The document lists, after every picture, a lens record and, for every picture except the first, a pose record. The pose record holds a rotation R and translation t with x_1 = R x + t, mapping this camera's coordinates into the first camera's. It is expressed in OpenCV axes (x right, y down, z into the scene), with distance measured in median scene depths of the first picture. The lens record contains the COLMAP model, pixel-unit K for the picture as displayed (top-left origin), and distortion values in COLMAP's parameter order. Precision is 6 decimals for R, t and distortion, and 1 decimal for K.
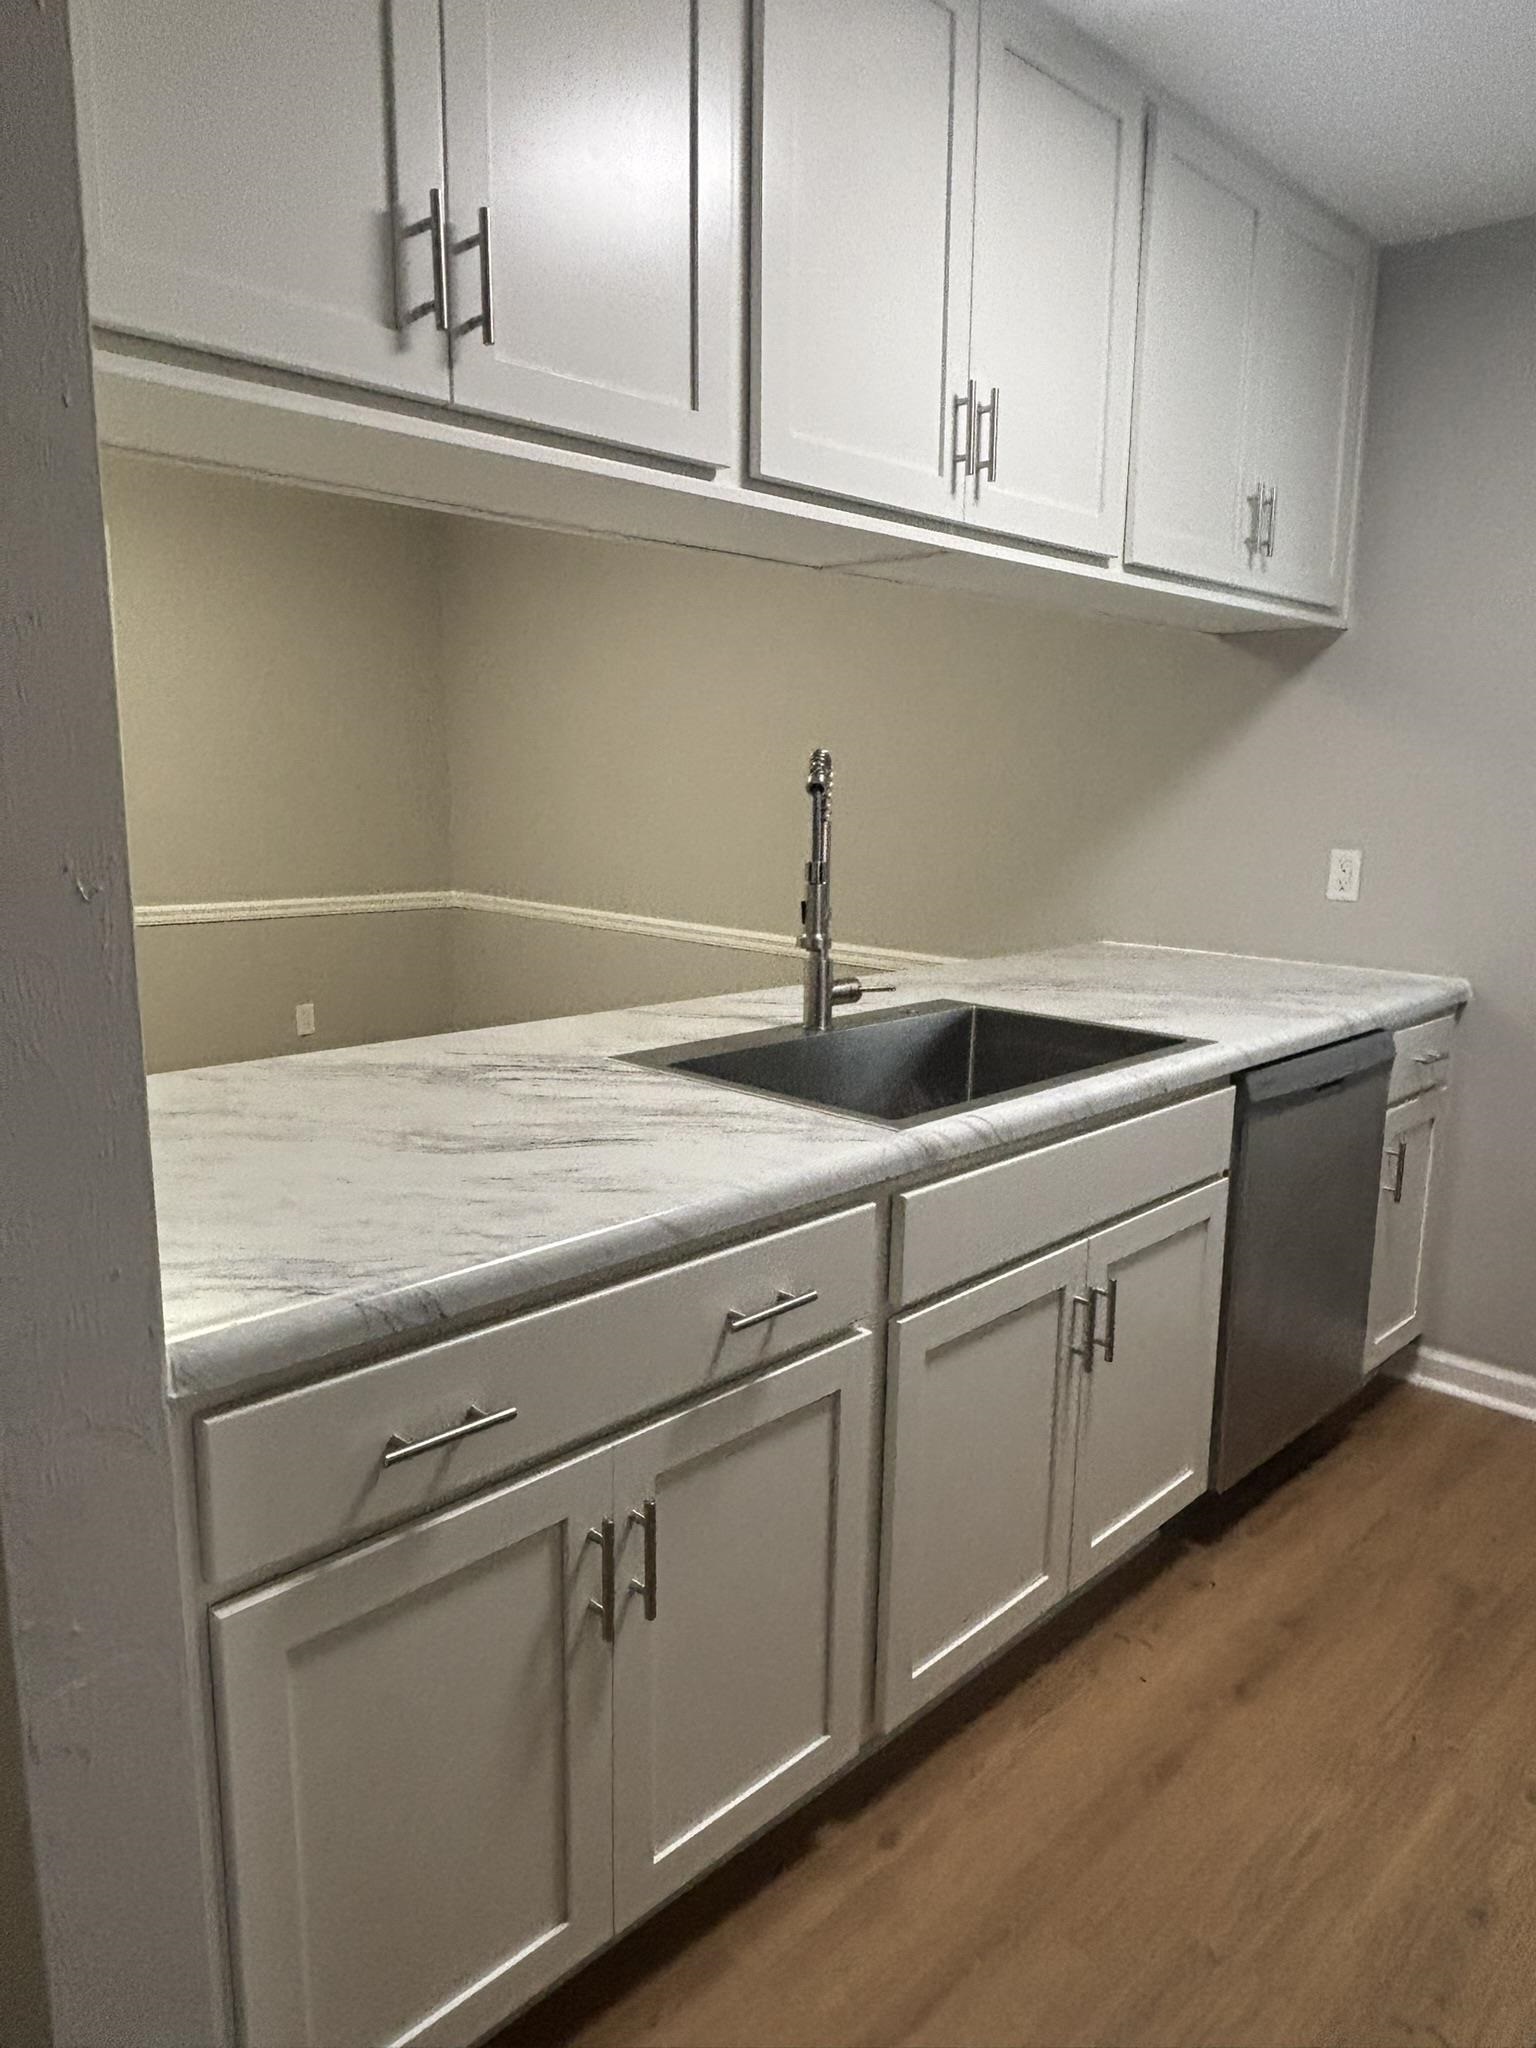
lens RADIAL K [[1378.4, 0, 766.3], [0, 1378.4, 1024.3], [0, 0, 1]] dist [0.000363, 0.000029]
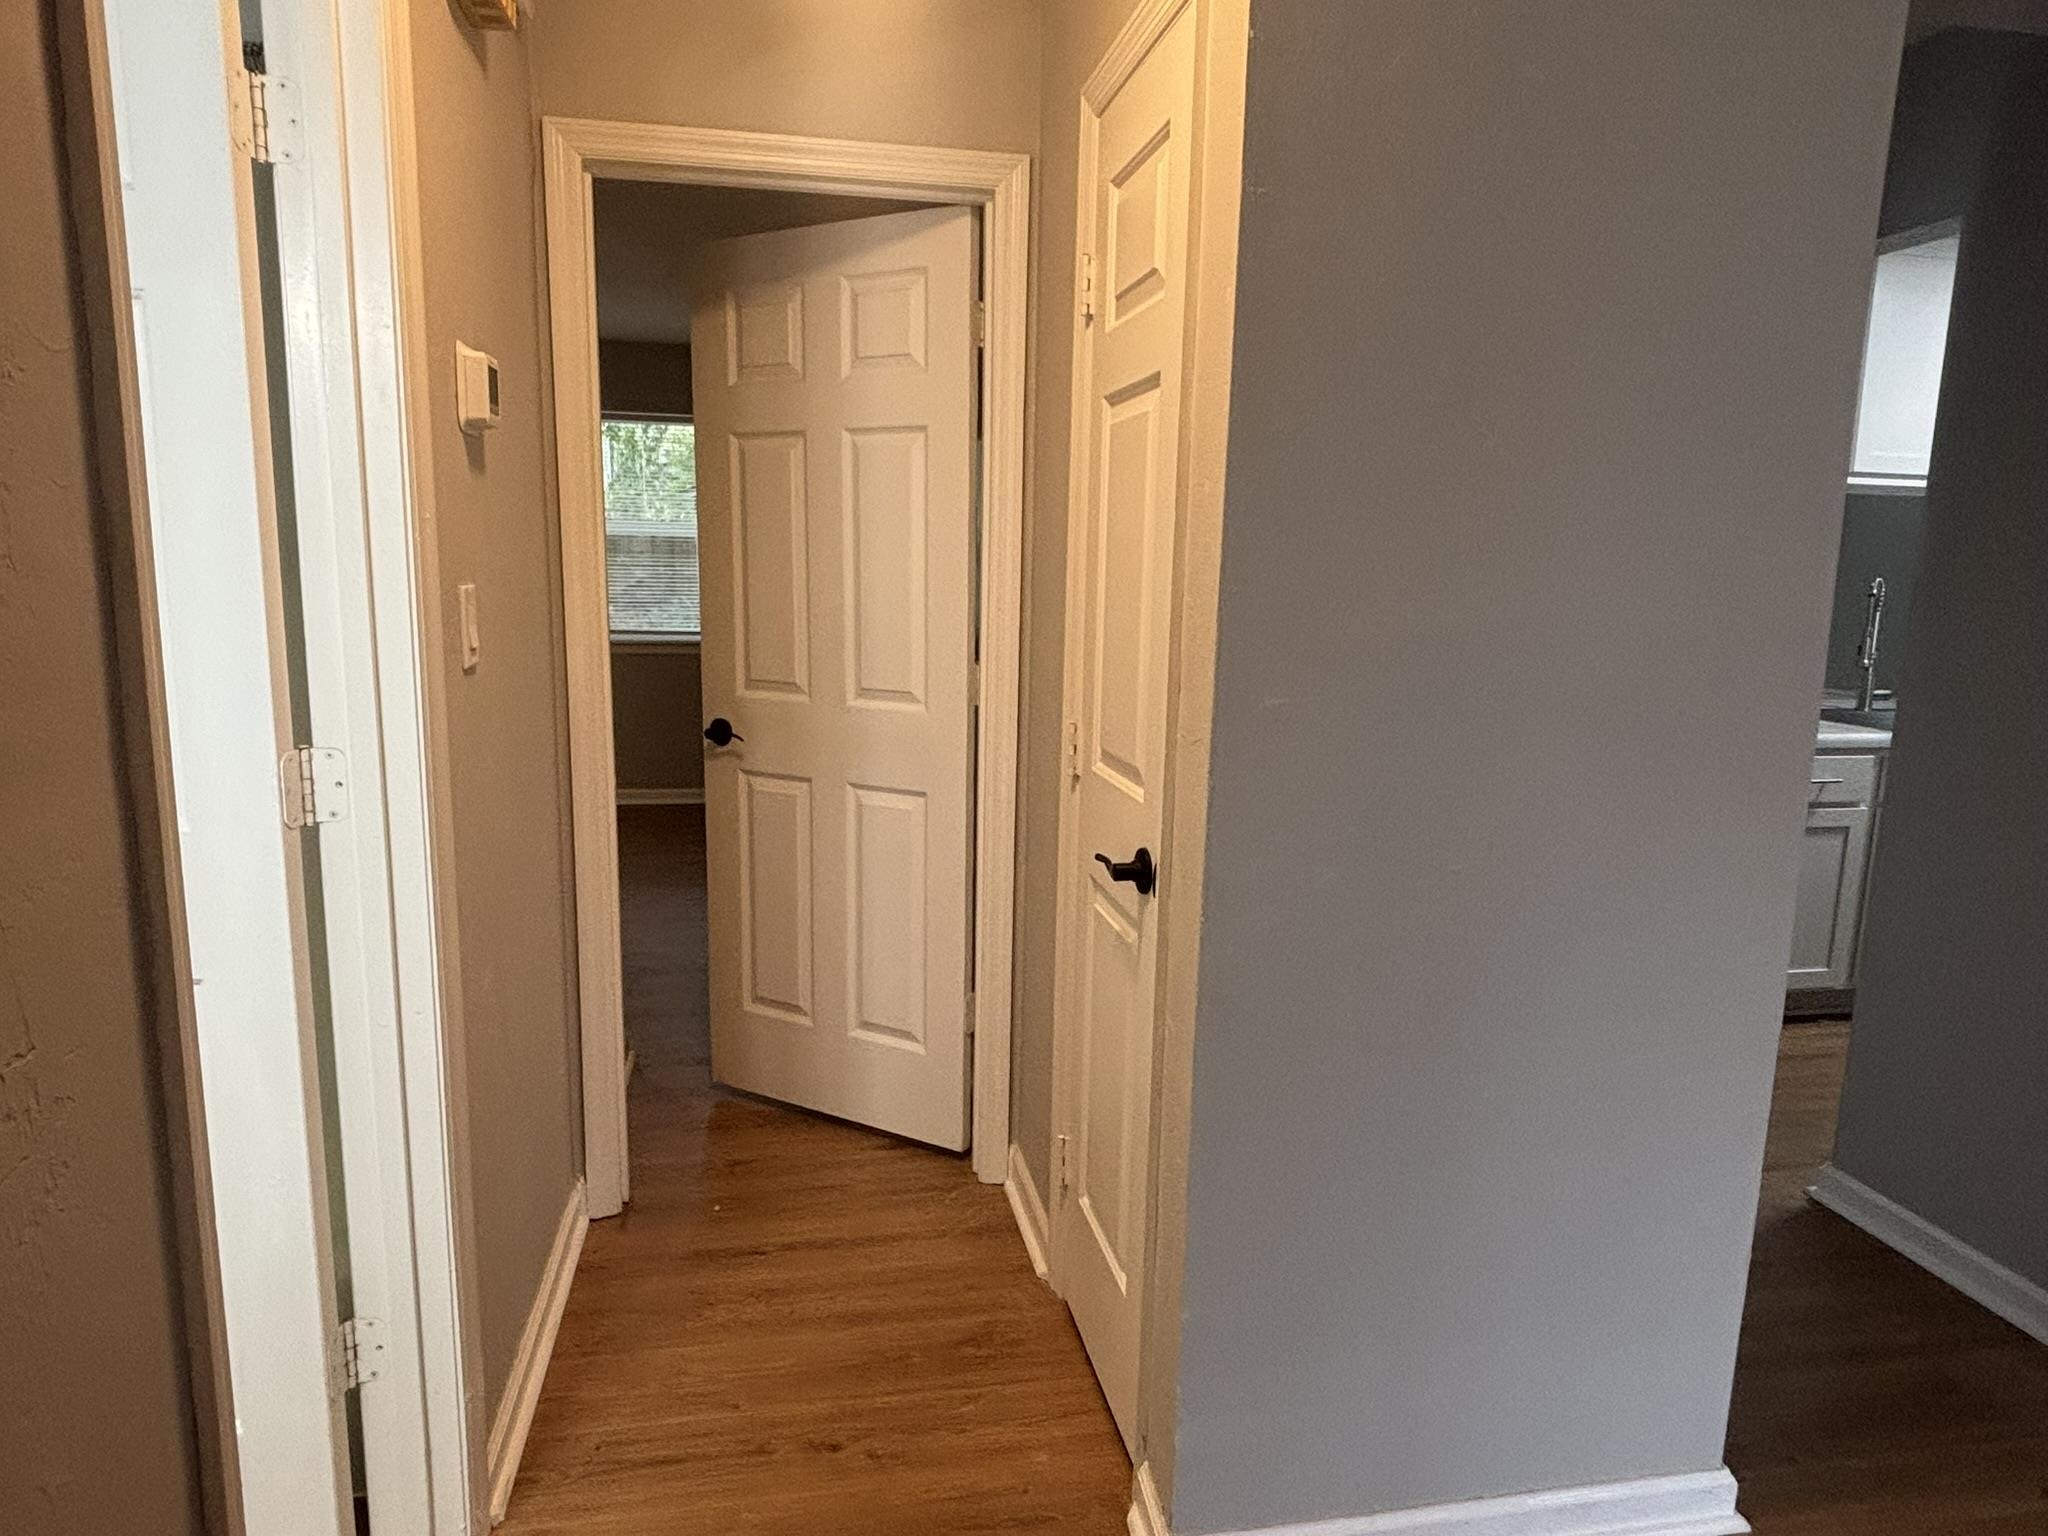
lens RADIAL K [[1222.6, 0, 1021.7], [0, 1222.6, 765.2], [0, 0, 1]] dist [0.000934, 0.000092]
pose [[0.819307, 0.095785, -0.565298, 0.067109], [-0.110045, 0.993887, 0.008913, 0.300608], [0.562696, 0.054905, 0.824838, -1.820697]]
